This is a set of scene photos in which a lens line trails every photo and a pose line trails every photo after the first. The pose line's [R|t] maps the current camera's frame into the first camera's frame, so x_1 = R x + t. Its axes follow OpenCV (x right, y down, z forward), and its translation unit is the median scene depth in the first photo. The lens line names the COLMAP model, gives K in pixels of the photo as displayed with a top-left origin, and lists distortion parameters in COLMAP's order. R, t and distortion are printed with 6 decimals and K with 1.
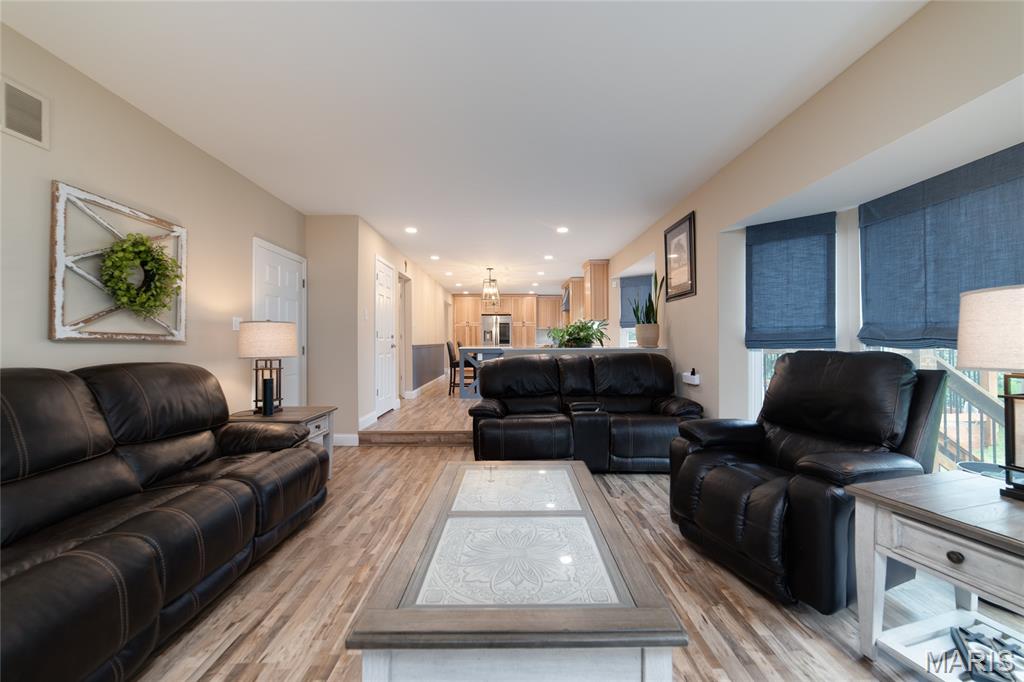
lens RADIAL K [[403.0, 0, 513.6], [0, 403.0, 339.8], [0, 0, 1]] dist [-0.008212, 0.002619]
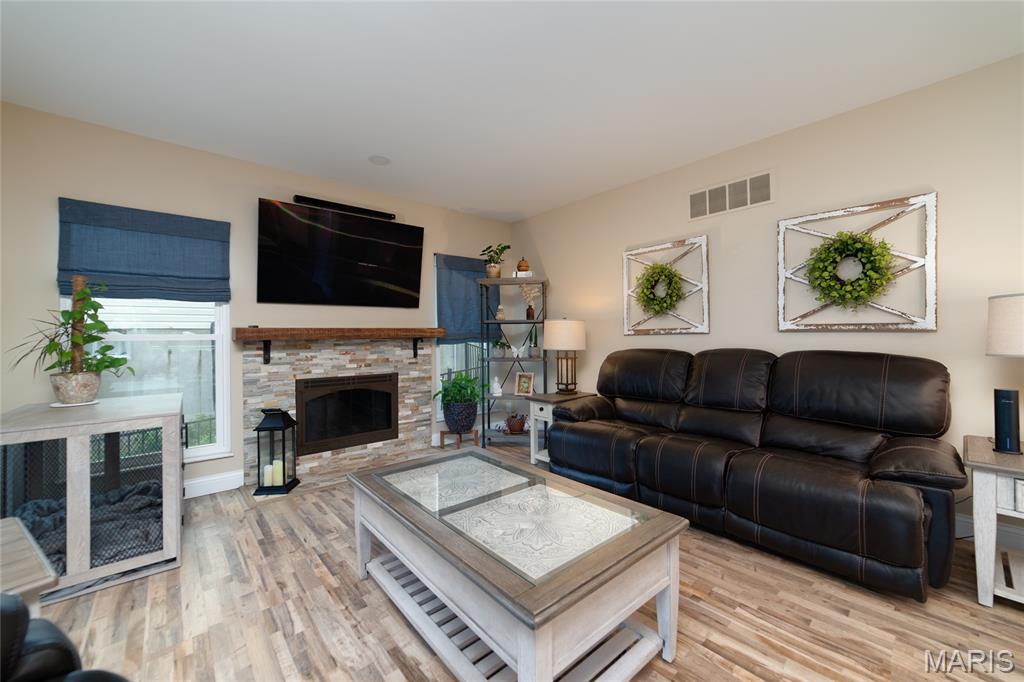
lens RADIAL K [[403.0, 0, 516.3], [0, 403.0, 336.6], [0, 0, 1]] dist [-0.008212, 0.002619]
pose [[-0.756322, 0.012275, -0.654084, 0.472492], [0.018773, 0.999819, -0.002944, 0.005585], [0.653930, -0.014506, -0.756416, 1.338113]]
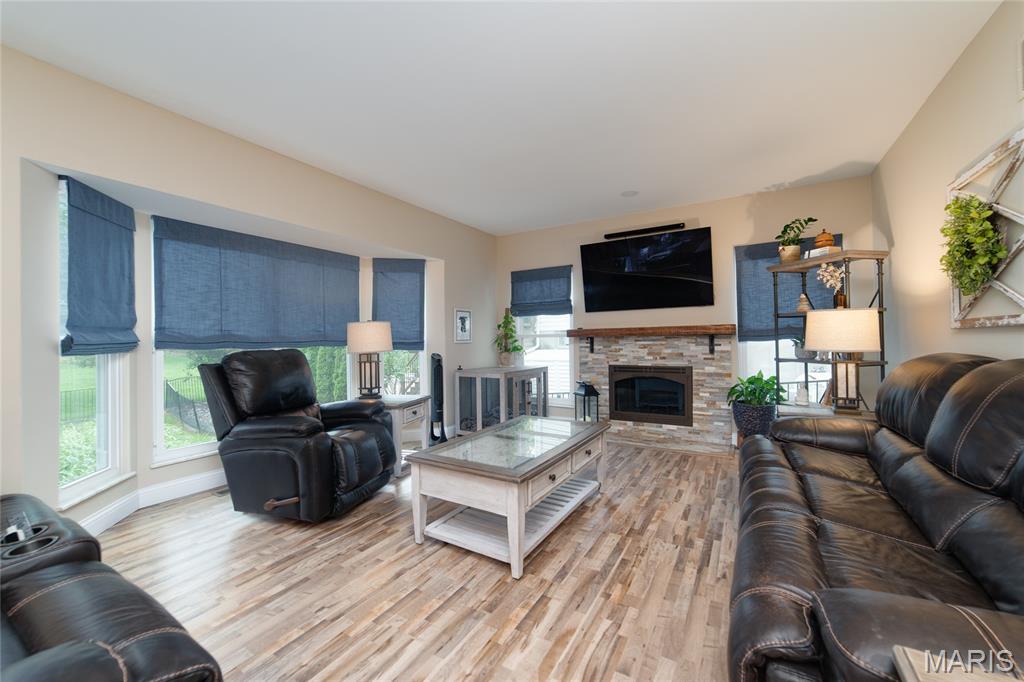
lens RADIAL K [[403.0, 0, 513.9], [0, 403.0, 335.2], [0, 0, 1]] dist [-0.008212, 0.002619]
pose [[-0.854752, 0.022295, 0.518557, -0.610695], [0.017520, 0.999747, -0.014106, 0.011625], [-0.518740, -0.002972, -0.854927, 1.762583]]
